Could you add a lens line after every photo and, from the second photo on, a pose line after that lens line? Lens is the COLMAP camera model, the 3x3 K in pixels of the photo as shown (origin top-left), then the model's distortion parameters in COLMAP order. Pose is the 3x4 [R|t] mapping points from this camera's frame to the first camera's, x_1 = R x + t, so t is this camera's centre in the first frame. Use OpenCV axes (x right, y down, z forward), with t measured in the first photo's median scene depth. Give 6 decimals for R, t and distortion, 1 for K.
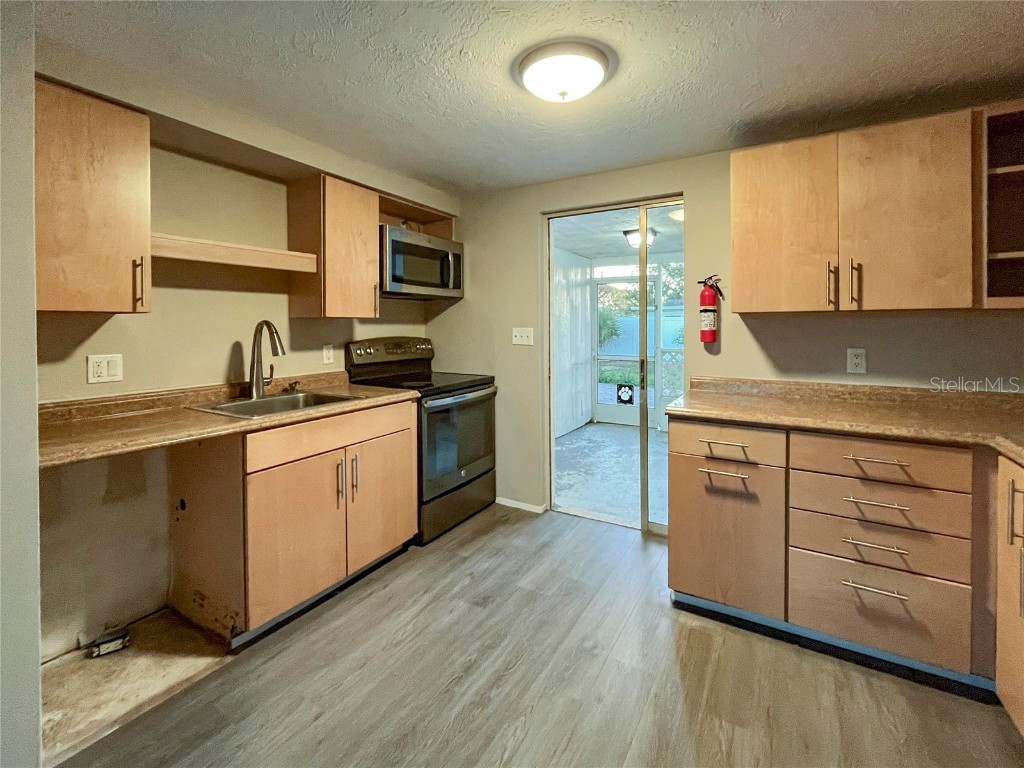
lens RADIAL K [[462.4, 0, 509.5], [0, 462.4, 329.8], [0, 0, 1]] dist [-0.002656, -0.000083]
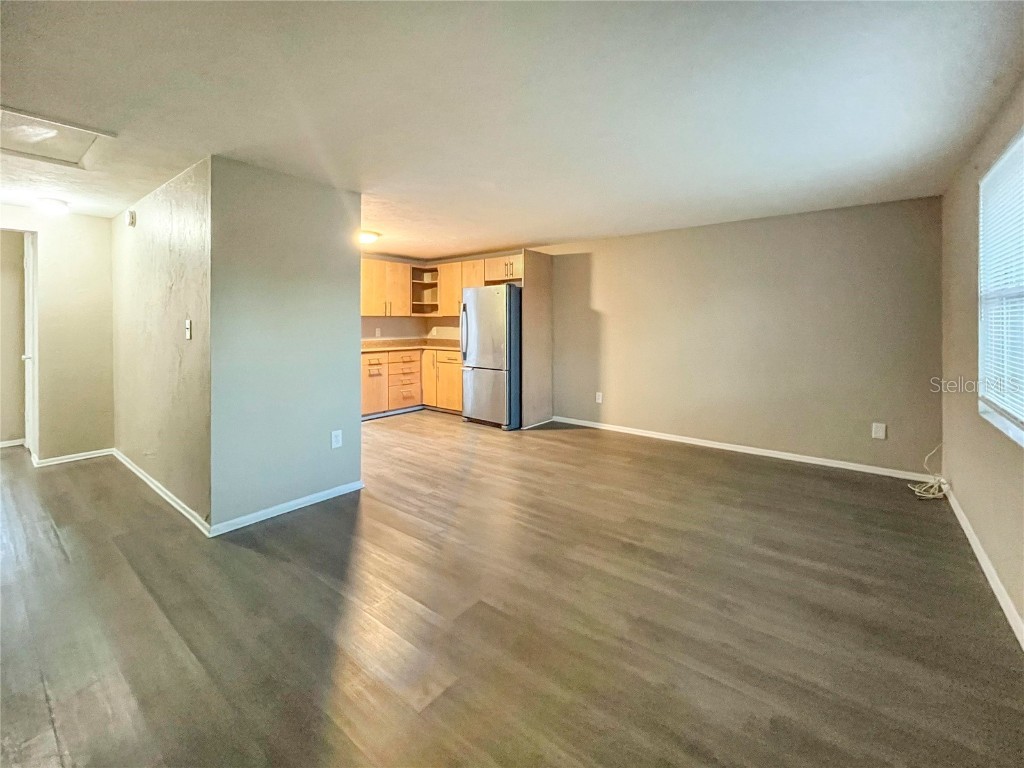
lens RADIAL K [[462.4, 0, 514.9], [0, 462.4, 329.0], [0, 0, 1]] dist [-0.002656, -0.000083]
pose [[0.118505, -0.011414, 0.992888, -1.922048], [0.010781, 0.999890, 0.010207, 0.022389], [-0.992895, 0.009495, 0.118615, -0.223029]]
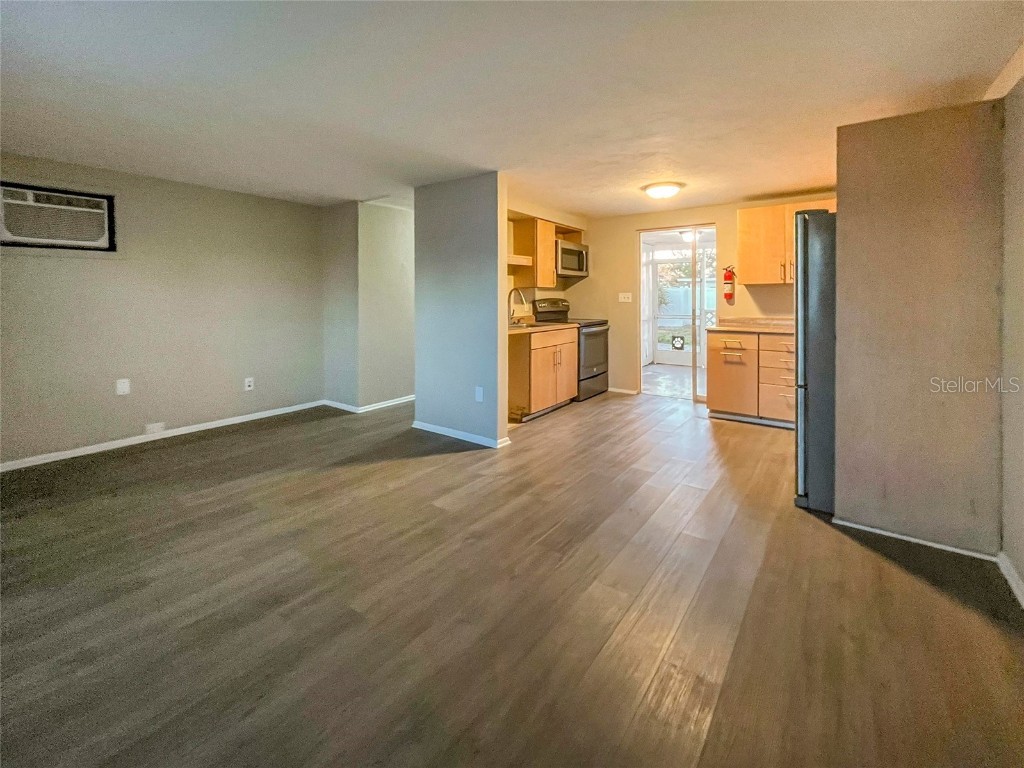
lens RADIAL K [[462.4, 0, 504.1], [0, 462.4, 302.9], [0, 0, 1]] dist [-0.002656, -0.000083]
pose [[0.995375, 0.000395, -0.096069, -0.347353], [-0.000097, 0.999995, 0.003100, 0.038225], [0.096070, -0.003077, 0.995370, -1.098189]]
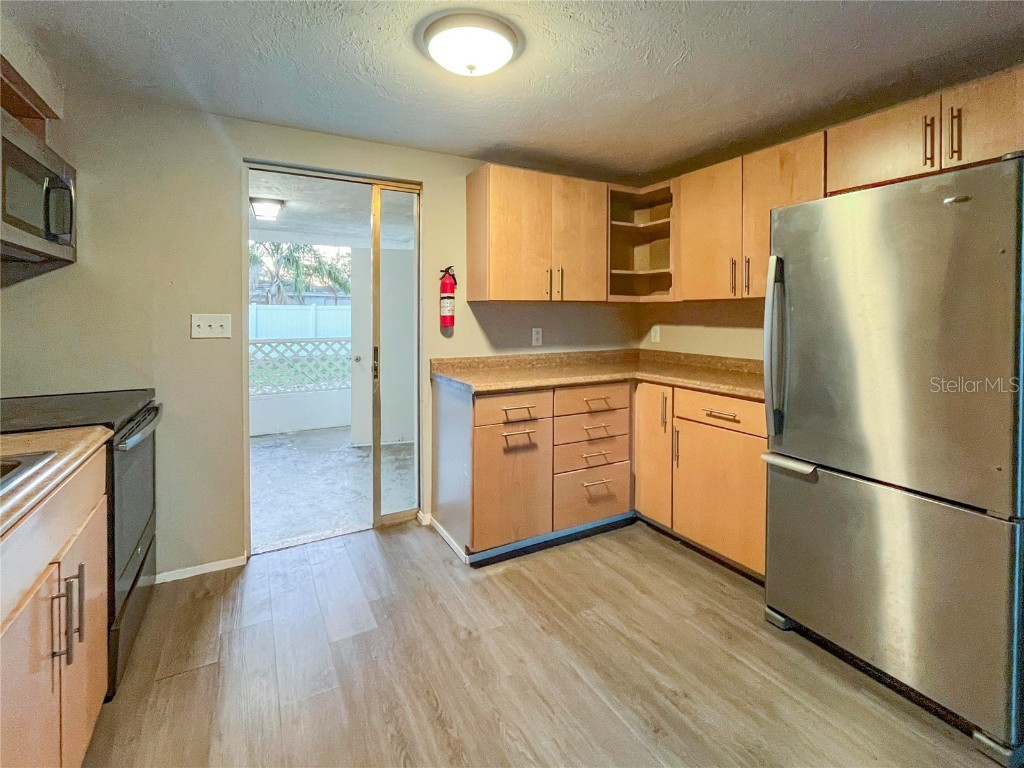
lens RADIAL K [[485.9, 0, 522.5], [0, 485.9, 320.0], [0, 0, 1]] dist [-0.005414, 0.000112]
pose [[0.474756, -0.008419, 0.880077, -0.505936], [0.008902, 0.999949, 0.004764, 0.007752], [-0.880072, 0.005573, 0.474807, 0.302113]]
